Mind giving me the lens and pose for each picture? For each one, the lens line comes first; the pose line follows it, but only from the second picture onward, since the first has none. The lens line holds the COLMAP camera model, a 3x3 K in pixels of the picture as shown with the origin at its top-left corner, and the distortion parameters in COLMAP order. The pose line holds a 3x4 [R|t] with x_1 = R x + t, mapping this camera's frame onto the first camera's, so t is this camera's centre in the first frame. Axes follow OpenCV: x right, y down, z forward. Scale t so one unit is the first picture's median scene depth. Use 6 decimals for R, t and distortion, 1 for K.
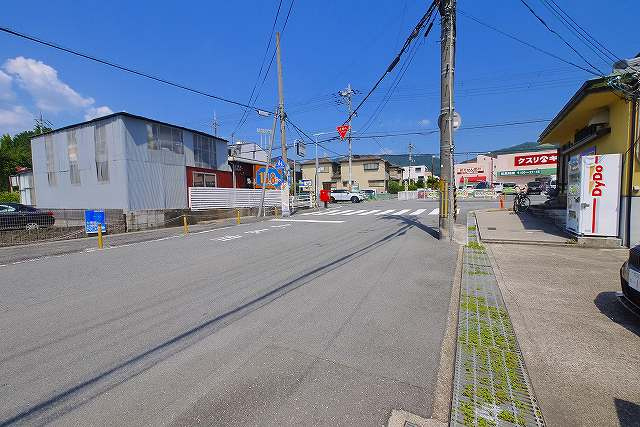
lens RADIAL K [[263.7, 0, 316.0], [0, 263.7, 213.9], [0, 0, 1]] dist [-0.010626, 0.001880]
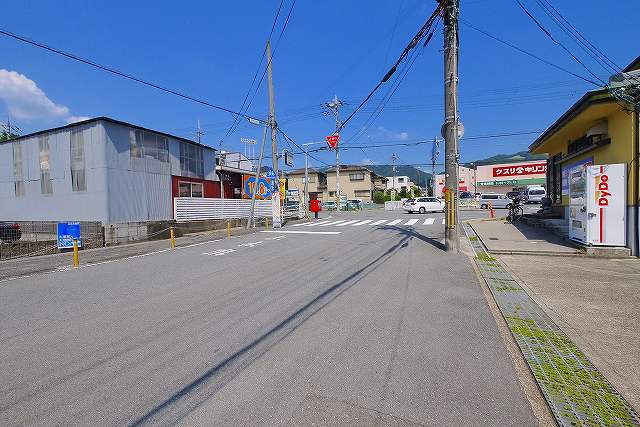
lens RADIAL K [[263.7, 0, 316.0], [0, 263.7, 214.1], [0, 0, 1]] dist [-0.010626, 0.001880]
pose [[0.998037, -0.005318, 0.062395, -0.037839], [0.007649, 0.999279, -0.037189, -0.003499], [-0.062152, 0.037593, 0.997358, 0.033679]]
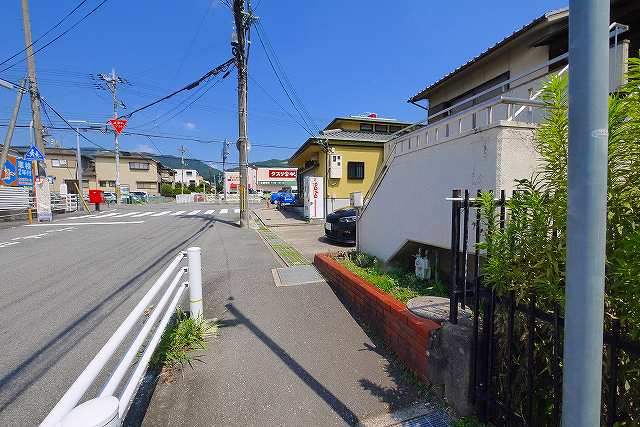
lens RADIAL K [[263.7, 0, 317.3], [0, 263.7, 214.1], [0, 0, 1]] dist [-0.010626, 0.001880]
pose [[0.672496, -0.026477, 0.739627, -0.171467], [0.038602, 0.999254, 0.000673, 0.022408], [-0.739093, 0.028098, 0.673017, -0.150652]]
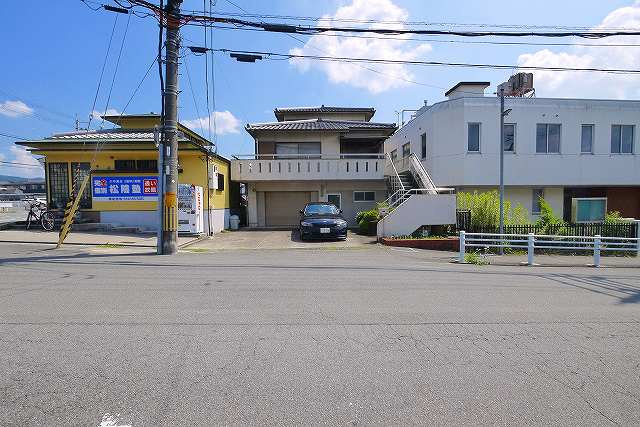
lens RADIAL K [[263.7, 0, 316.3], [0, 263.7, 214.4], [0, 0, 1]] dist [-0.010626, 0.001880]
pose [[-0.555992, -0.014577, 0.831060, -0.373653], [0.064635, 0.996060, 0.060713, -0.042772], [-0.828671, 0.087472, -0.552860, 0.604109]]
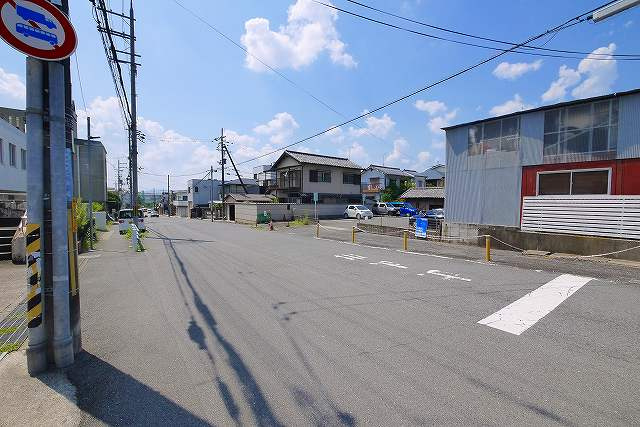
lens RADIAL K [[263.7, 0, 319.1], [0, 263.7, 209.4], [0, 0, 1]] dist [-0.010626, 0.001880]
pose [[-0.408077, 0.040512, -0.912048, 0.372295], [-0.053407, 0.996245, 0.068148, -0.090338], [0.911384, 0.076519, -0.404381, 0.834309]]
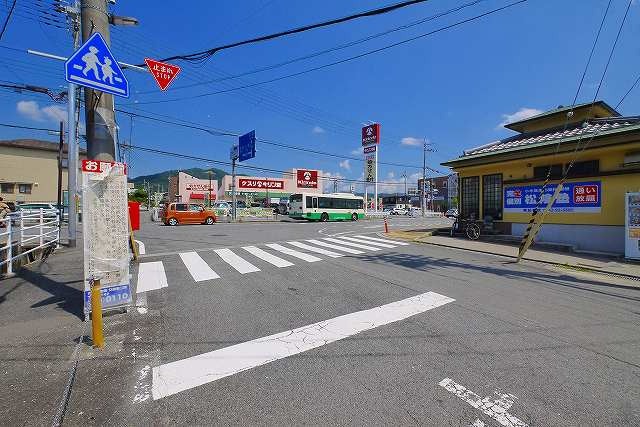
lens RADIAL K [[263.7, 0, 316.5], [0, 263.7, 213.1], [0, 0, 1]] dist [-0.010626, 0.001880]
pose [[0.446965, 0.016524, 0.894399, -0.276237], [0.042766, 0.998291, -0.039815, -0.069913], [-0.893529, 0.056046, 0.445495, 0.882990]]
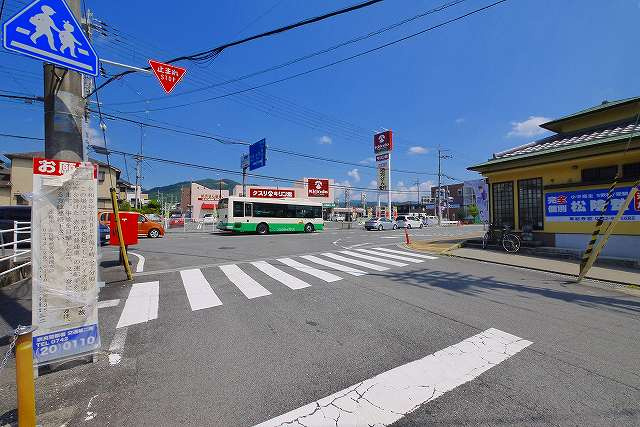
lens RADIAL K [[263.7, 0, 316.3], [0, 263.7, 213.4], [0, 0, 1]] dist [-0.010626, 0.001880]
pose [[0.483334, 0.042709, 0.874394, -0.219087], [0.047838, 0.996028, -0.075093, -0.077372], [-0.874128, 0.078125, 0.479371, 0.927863]]
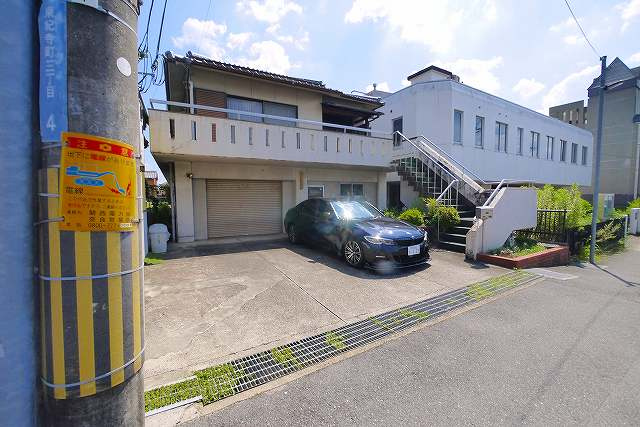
lens RADIAL K [[263.7, 0, 315.9], [0, 263.7, 213.4], [0, 0, 1]] dist [-0.010626, 0.001880]
pose [[-0.875194, -0.006991, 0.483721, 0.162651], [0.049080, 0.993453, 0.103157, -0.055567], [-0.481276, 0.114024, -0.869122, 0.590915]]
